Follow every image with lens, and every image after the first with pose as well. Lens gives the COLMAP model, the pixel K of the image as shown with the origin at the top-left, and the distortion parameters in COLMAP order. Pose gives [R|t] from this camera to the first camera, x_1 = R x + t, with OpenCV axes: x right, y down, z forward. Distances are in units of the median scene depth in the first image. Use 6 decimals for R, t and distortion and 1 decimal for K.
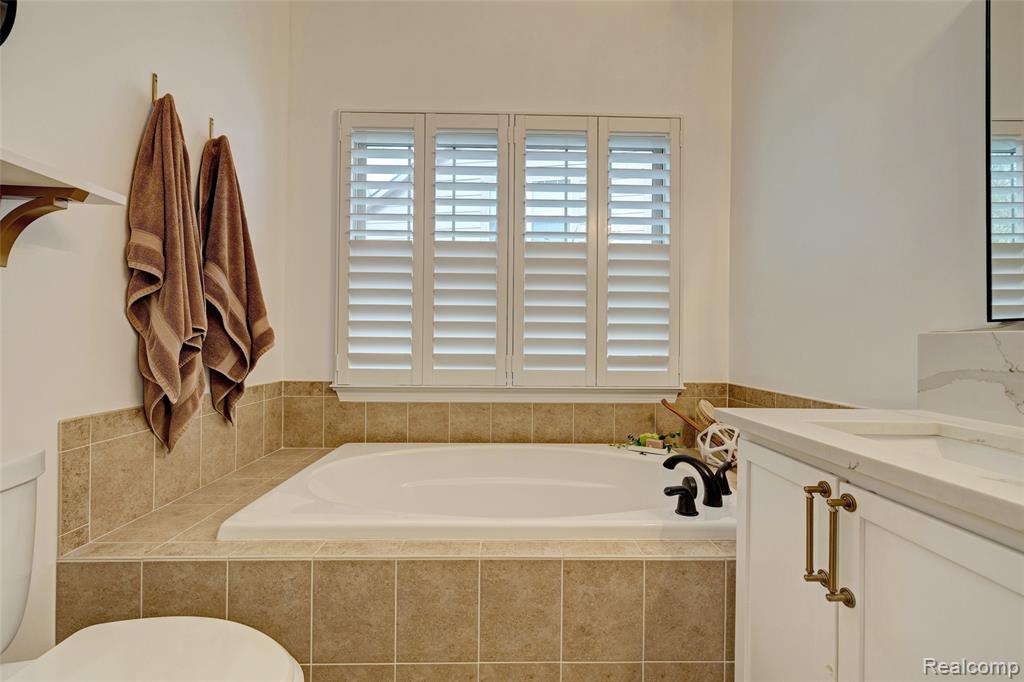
lens RADIAL K [[435.6, 0, 501.8], [0, 435.6, 339.9], [0, 0, 1]] dist [-0.002467, 0.000979]
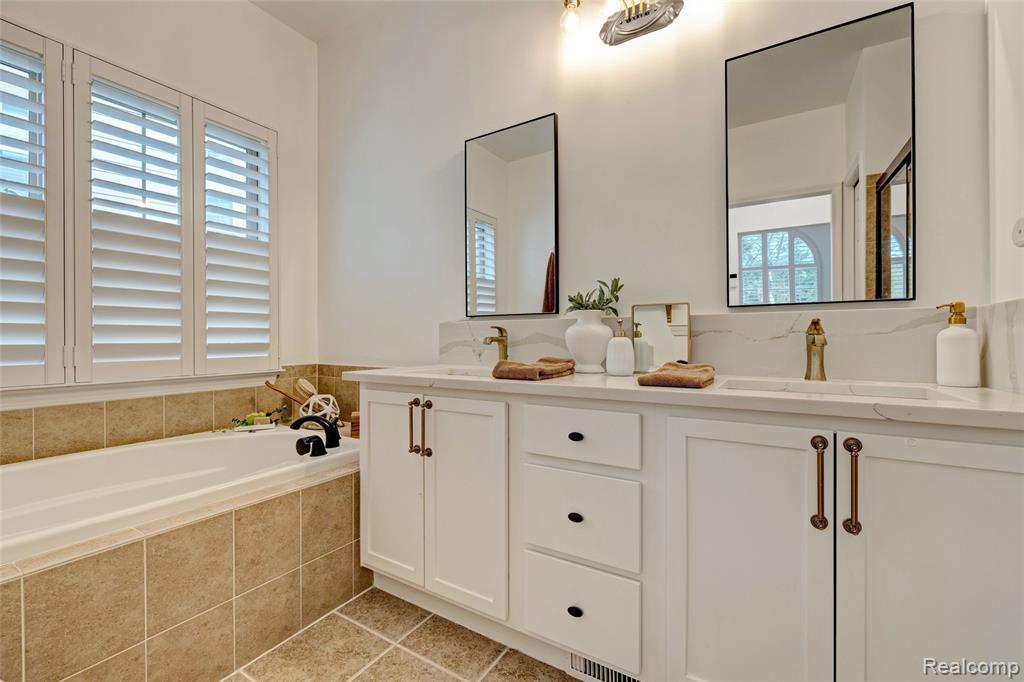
lens RADIAL K [[435.6, 0, 512.1], [0, 435.6, 339.5], [0, 0, 1]] dist [-0.002467, 0.000979]
pose [[0.543673, -0.012338, 0.839206, -0.235173], [0.004420, 0.999920, 0.011837, 0.020358], [-0.839286, -0.002726, 0.543684, -0.141493]]
